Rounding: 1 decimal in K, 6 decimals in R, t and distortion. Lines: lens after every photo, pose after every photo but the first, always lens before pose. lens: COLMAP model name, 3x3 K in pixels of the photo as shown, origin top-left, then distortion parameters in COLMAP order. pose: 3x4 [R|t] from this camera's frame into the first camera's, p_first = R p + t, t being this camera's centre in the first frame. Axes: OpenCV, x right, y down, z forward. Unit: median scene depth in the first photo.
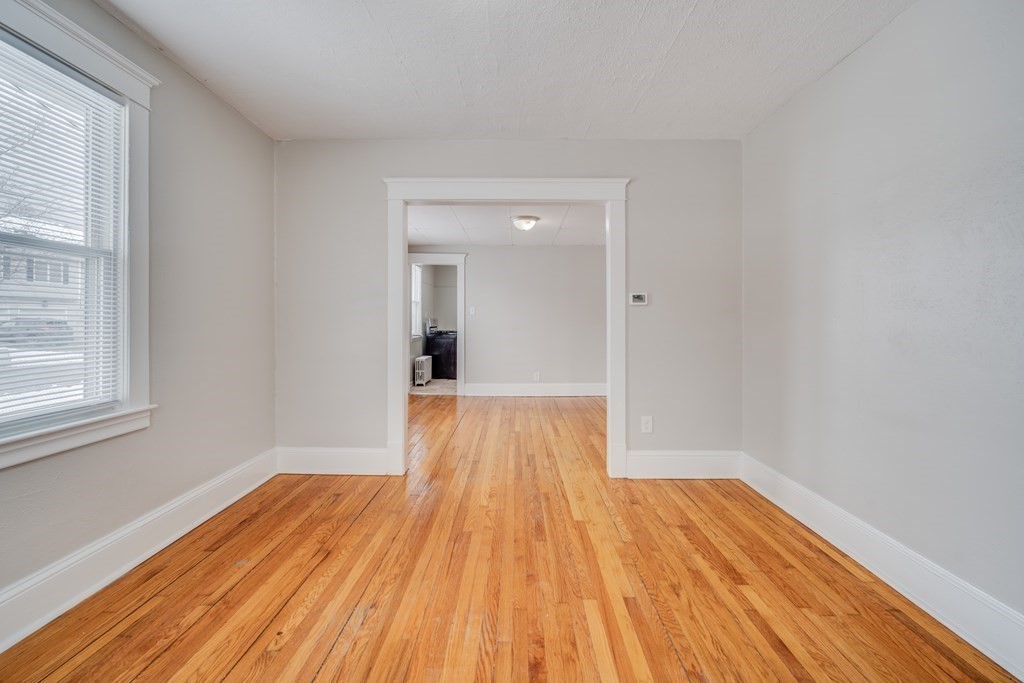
lens RADIAL K [[451.8, 0, 515.4], [0, 451.8, 322.3], [0, 0, 1]] dist [-0.000071, -0.000953]
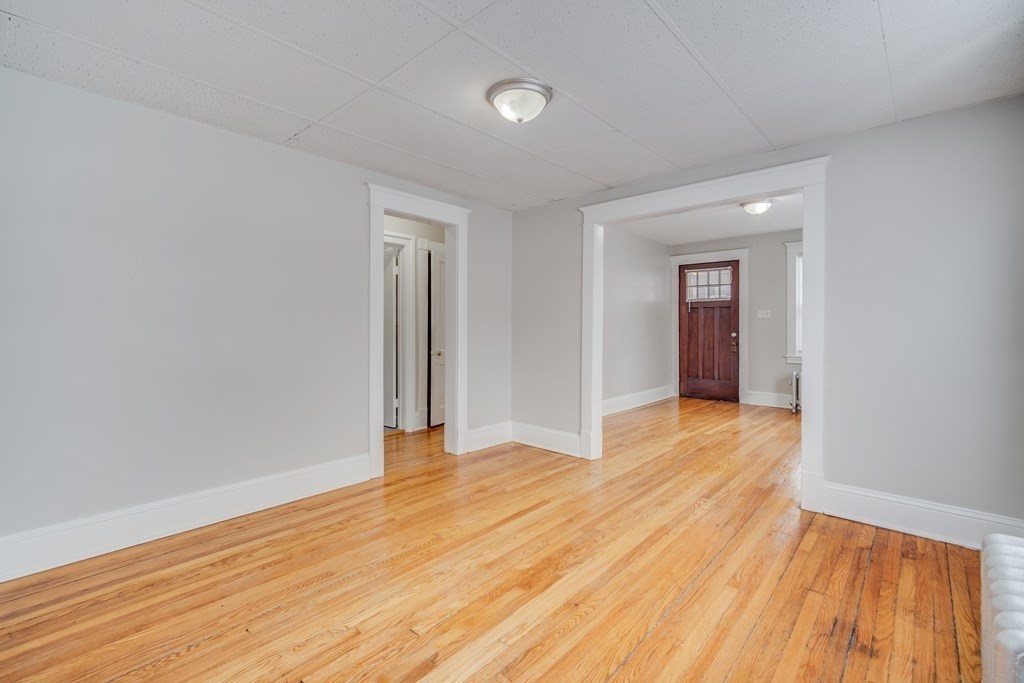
lens RADIAL K [[451.8, 0, 499.1], [0, 451.8, 329.3], [0, 0, 1]] dist [-0.000071, -0.000953]
pose [[-0.728777, -0.008192, 0.684702, -0.588767], [-0.001032, 0.999940, 0.010865, -0.014965], [-0.684751, 0.007212, -0.728742, 2.924080]]
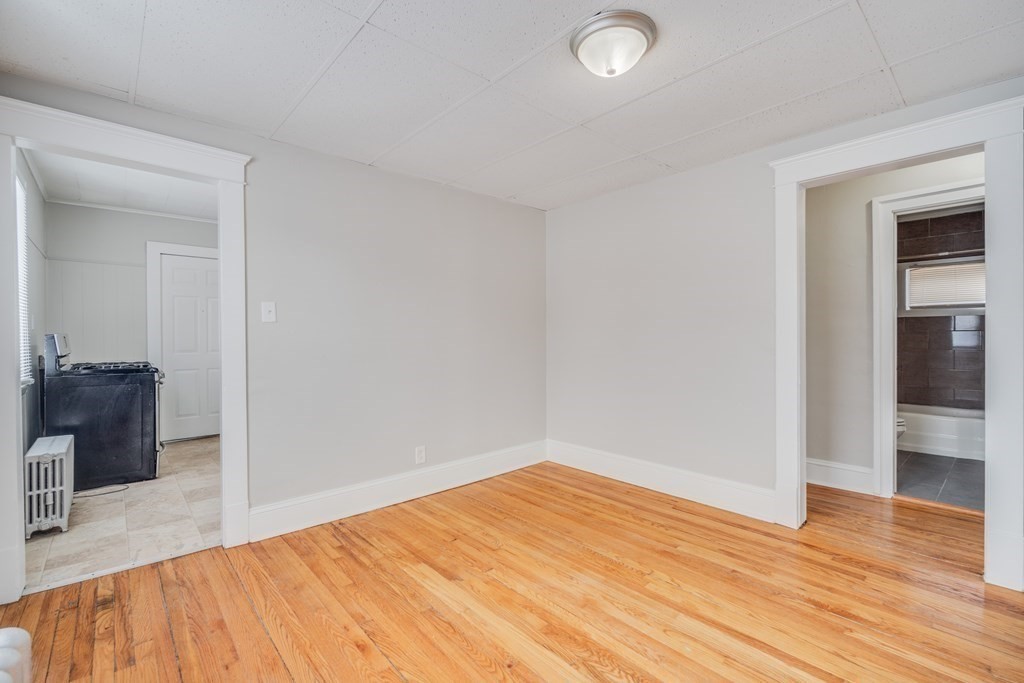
lens RADIAL K [[451.8, 0, 508.2], [0, 451.8, 333.6], [0, 0, 1]] dist [-0.000071, -0.000953]
pose [[0.749379, -0.004687, 0.662125, -0.588628], [0.008765, 0.999958, -0.002841, -0.011165], [-0.662083, 0.007933, 0.749388, 1.740719]]
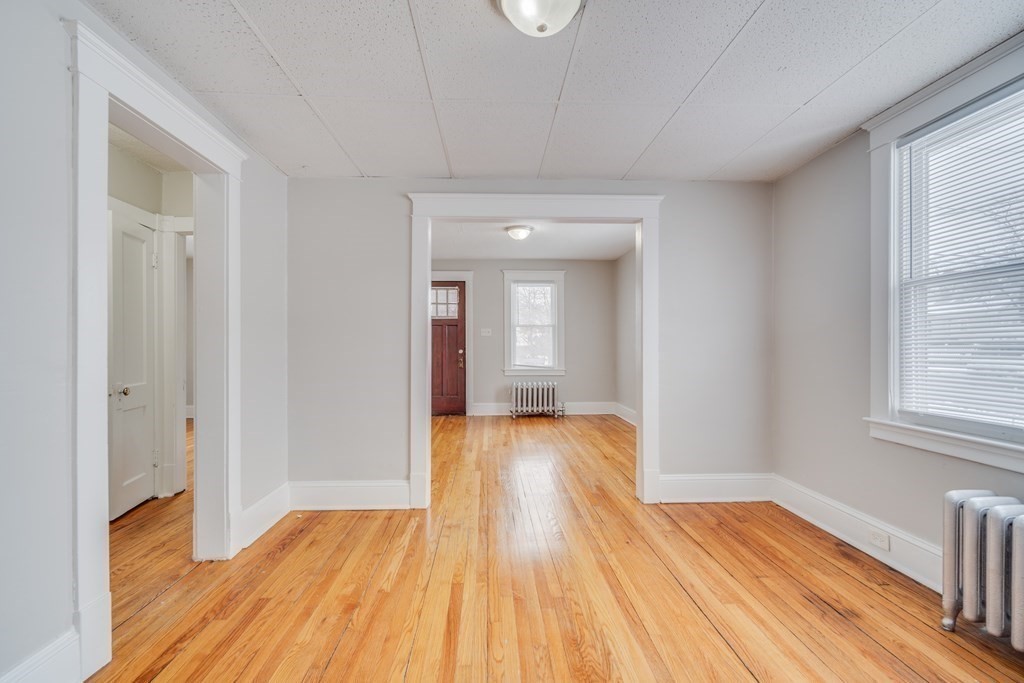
lens RADIAL K [[451.8, 0, 508.5], [0, 451.8, 337.4], [0, 0, 1]] dist [-0.000071, -0.000953]
pose [[-0.998845, -0.000943, -0.048044, 0.120021], [-0.000275, 0.999903, -0.013896, -0.001864], [0.048053, -0.013866, -0.998749, 2.830041]]
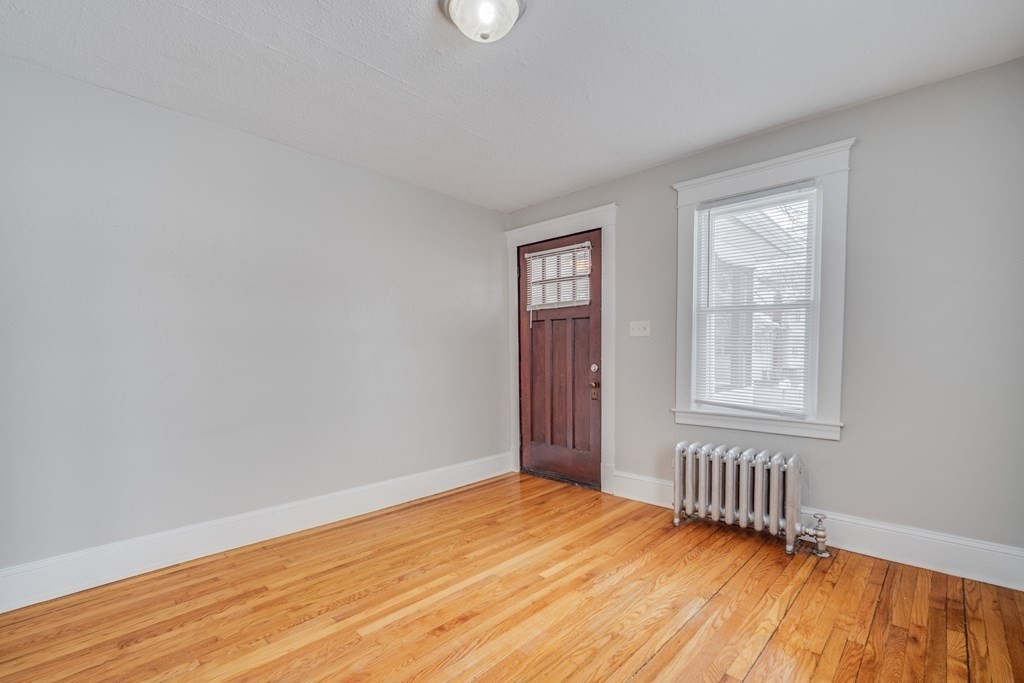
lens RADIAL K [[451.8, 0, 502.9], [0, 451.8, 391.2], [0, 0, 1]] dist [-0.000071, -0.000953]
pose [[-0.720674, -0.053047, 0.691242, -0.575158], [0.006113, 0.996543, 0.082850, -0.002744], [-0.693247, 0.063933, -0.717859, 1.150570]]
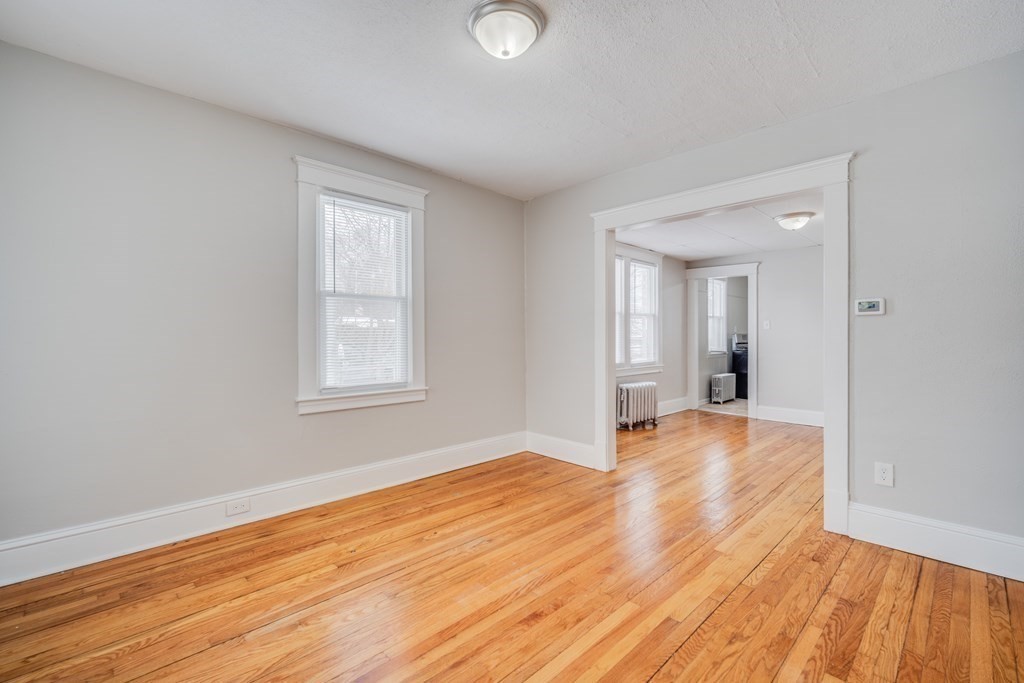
lens RADIAL K [[451.8, 0, 514.5], [0, 451.8, 336.8], [0, 0, 1]] dist [-0.000071, -0.000953]
pose [[0.704201, -0.000025, -0.710000, 0.557024], [-0.000903, 0.999999, -0.000931, 0.000242], [0.710000, 0.001296, 0.704201, 0.054407]]
